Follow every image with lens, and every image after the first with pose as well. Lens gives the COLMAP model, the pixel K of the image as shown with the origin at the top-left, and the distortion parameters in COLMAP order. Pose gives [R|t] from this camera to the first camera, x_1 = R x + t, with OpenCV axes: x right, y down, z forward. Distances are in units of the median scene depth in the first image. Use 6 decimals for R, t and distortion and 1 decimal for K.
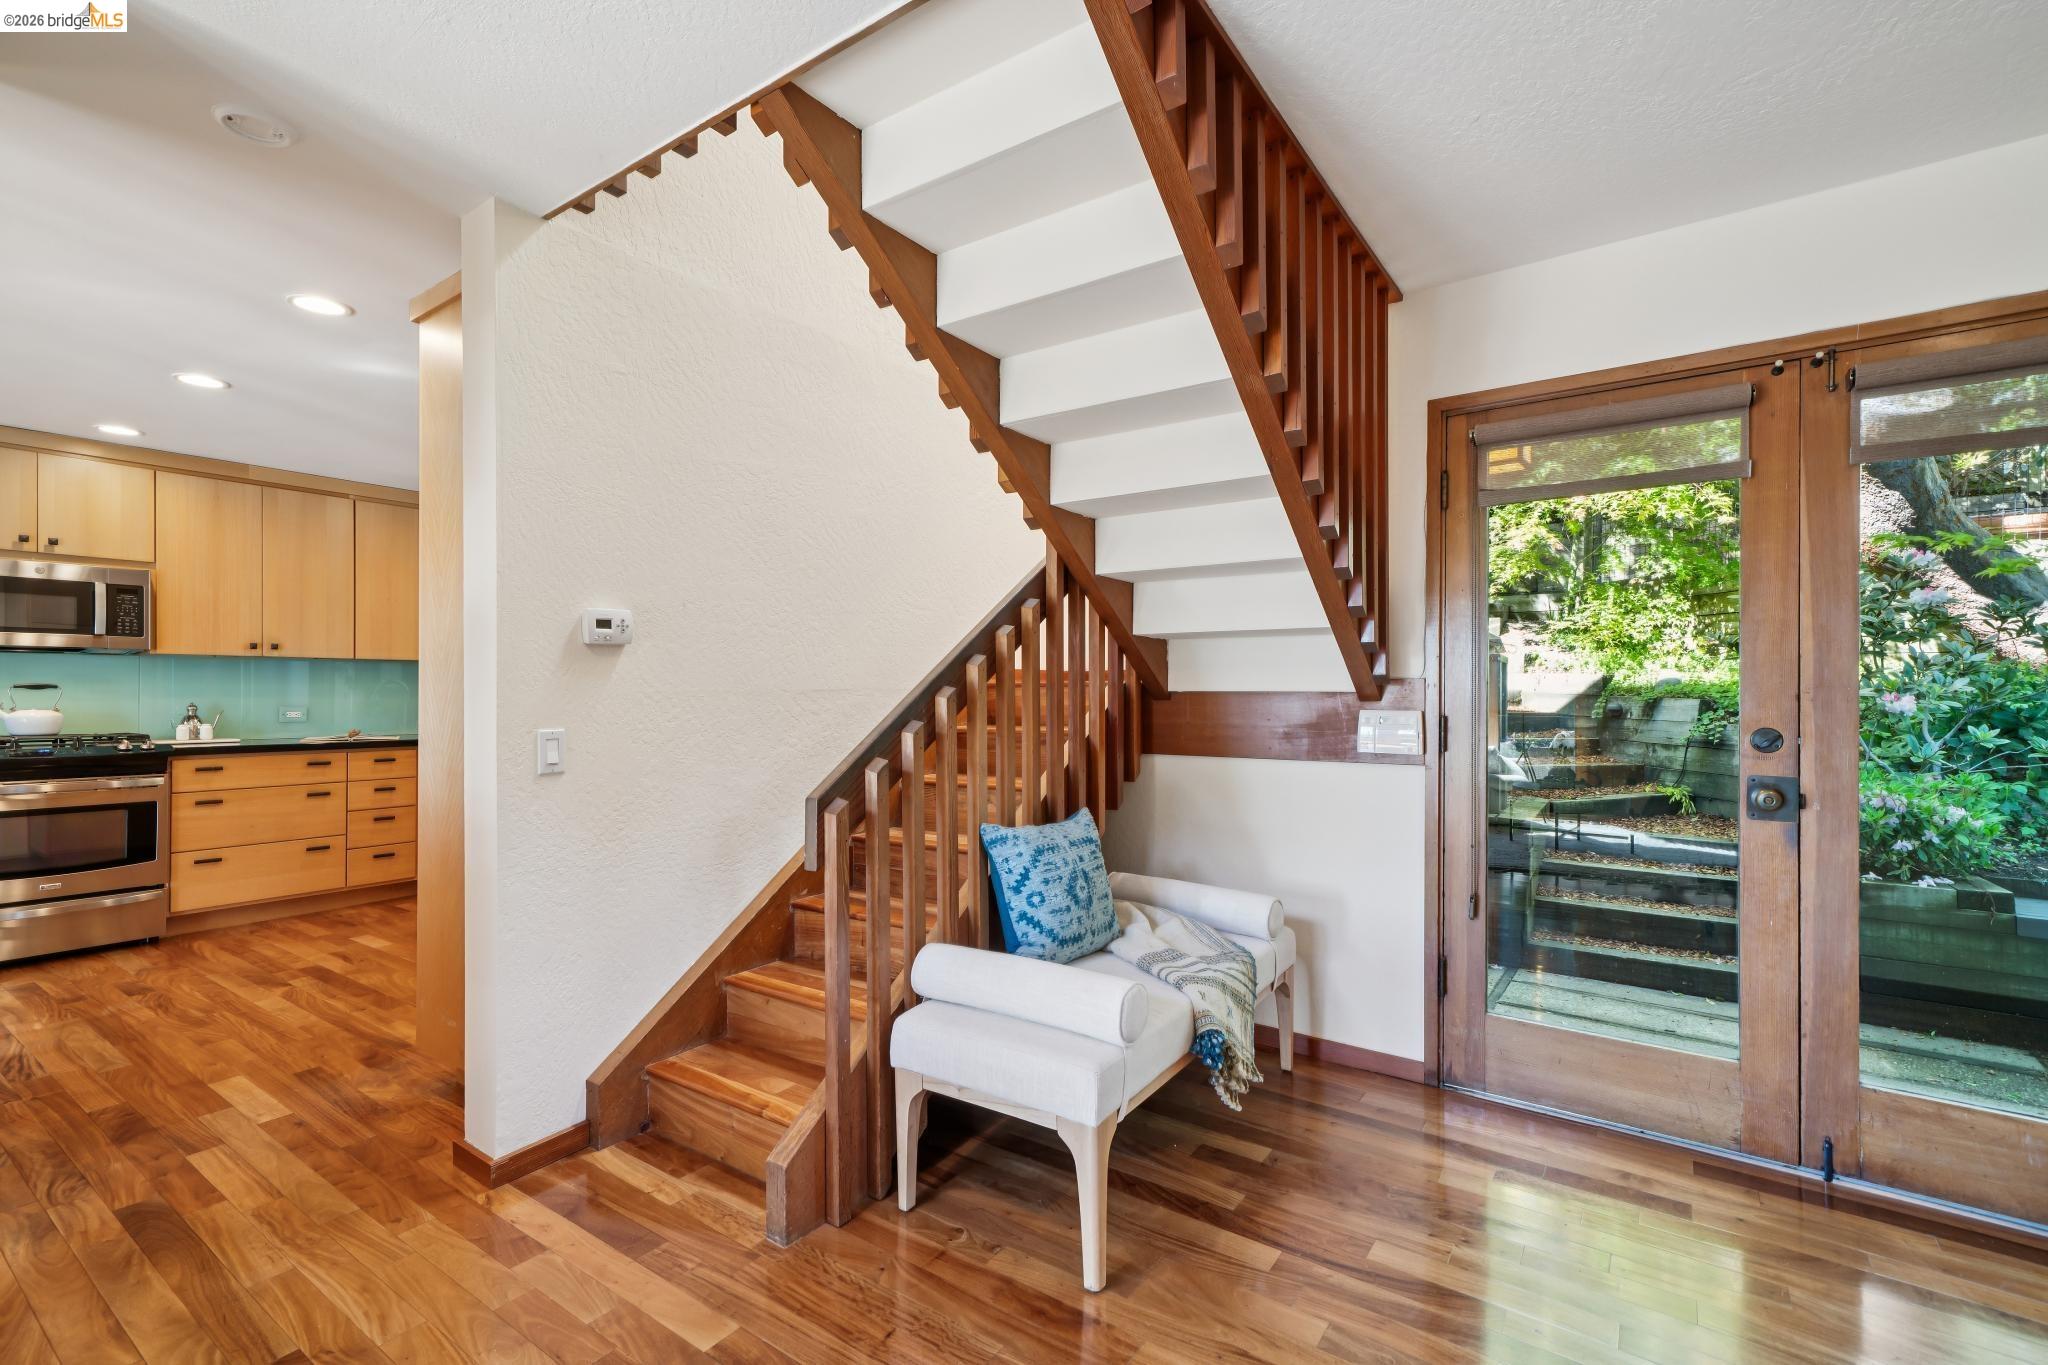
lens RADIAL K [[927.1, 0, 1033.1], [0, 927.1, 695.7], [0, 0, 1]] dist [0.010541, 0.002570]
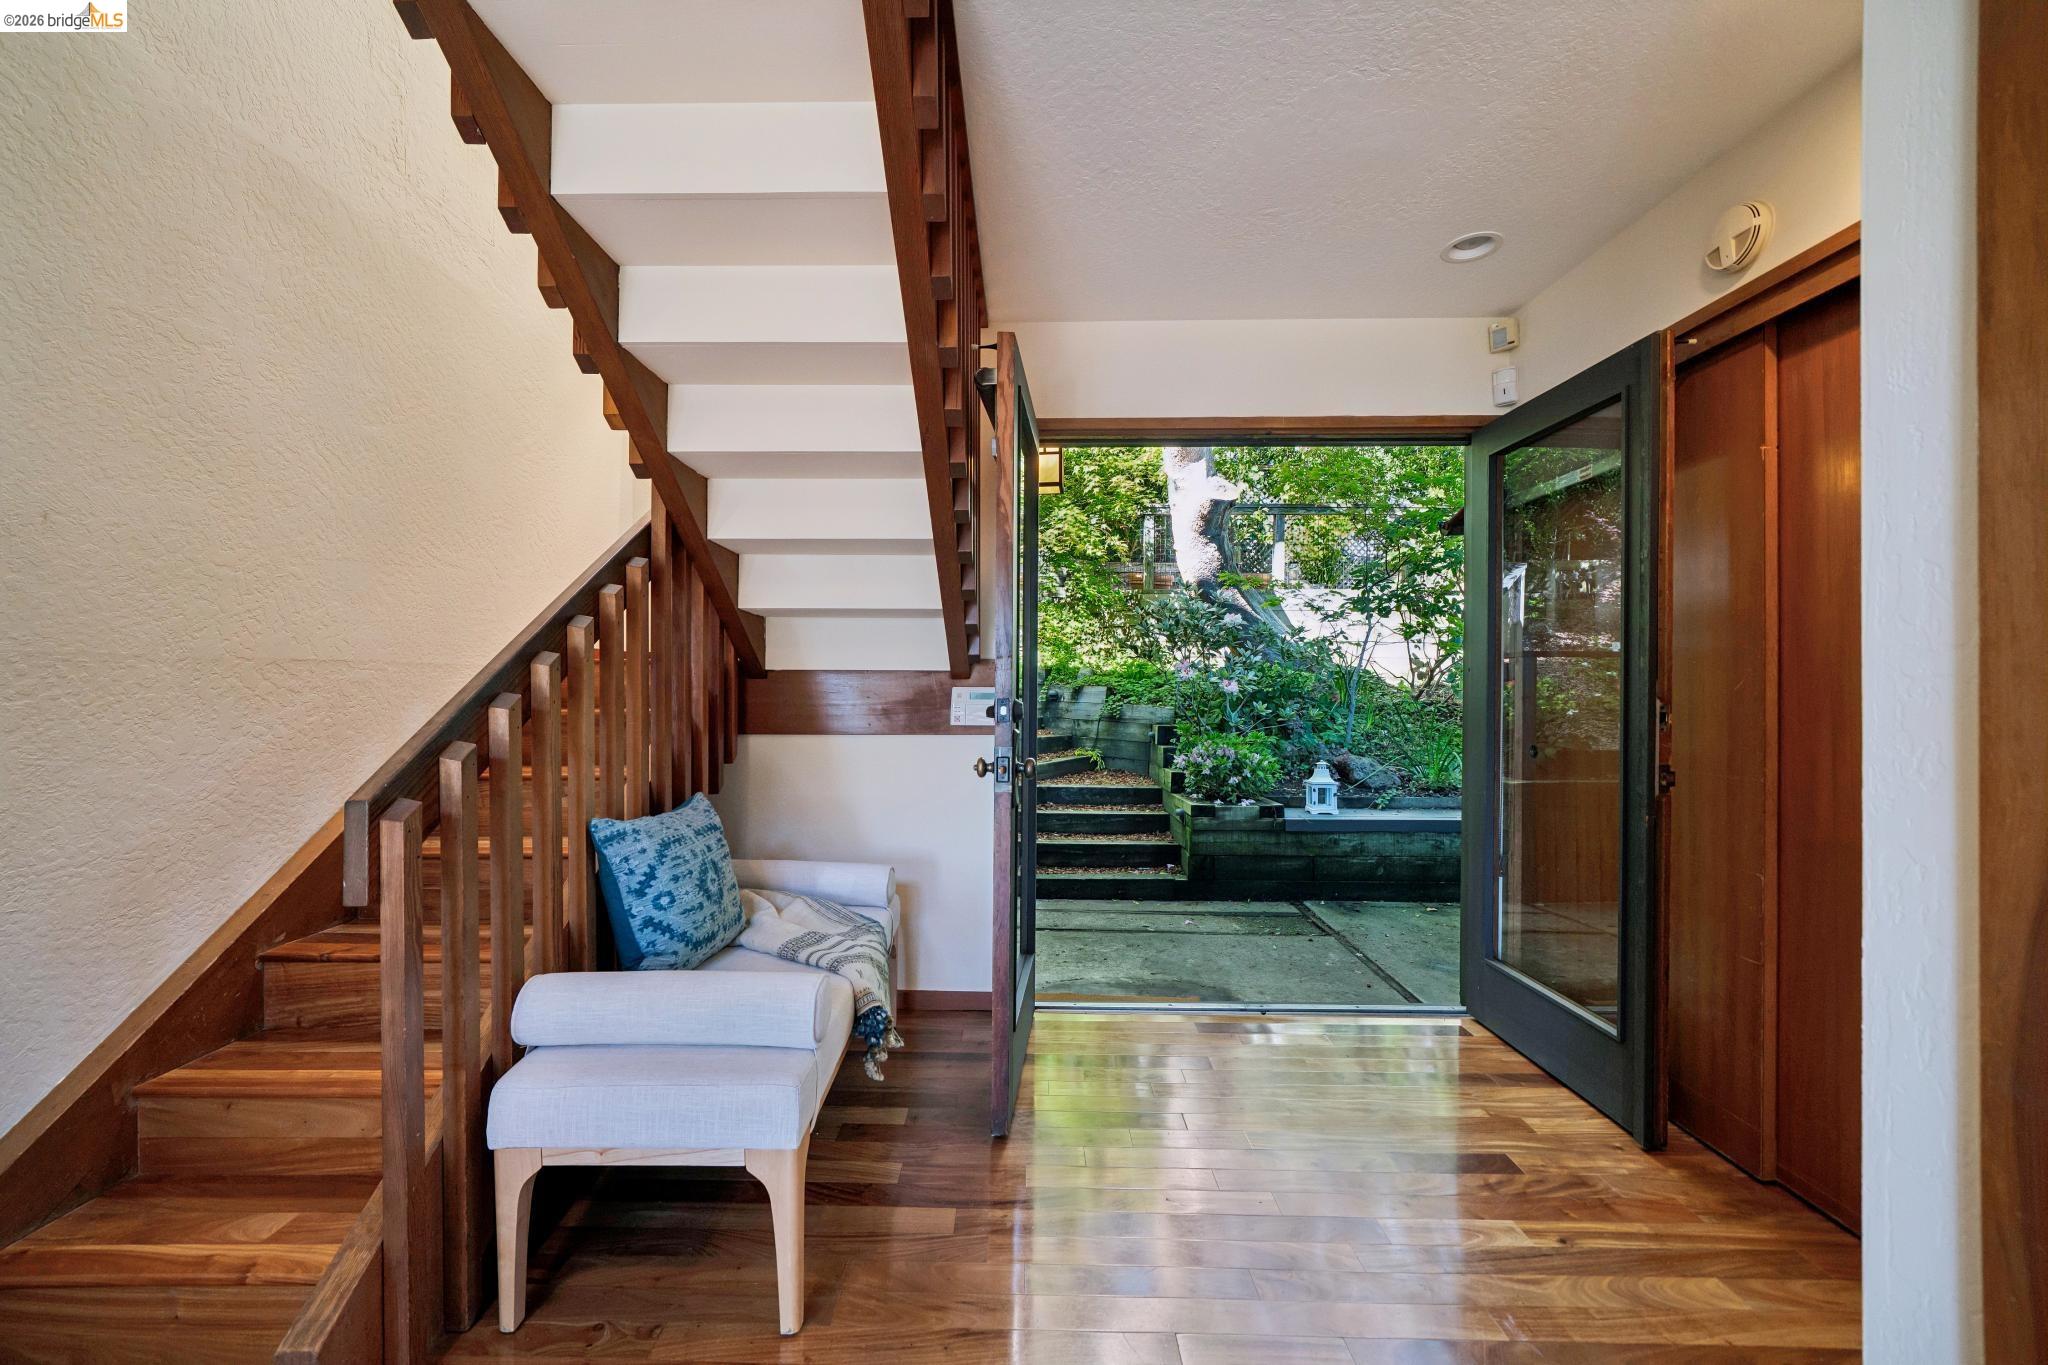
lens RADIAL K [[798.0, 0, 1014.1], [0, 798.0, 690.4], [0, 0, 1]] dist [-0.006555, 0.001502]
pose [[0.828035, -0.000081, 0.560677, -0.139274], [0.001593, 0.999996, -0.002208, 0.025042], [-0.560674, 0.002721, 0.828032, 0.196122]]
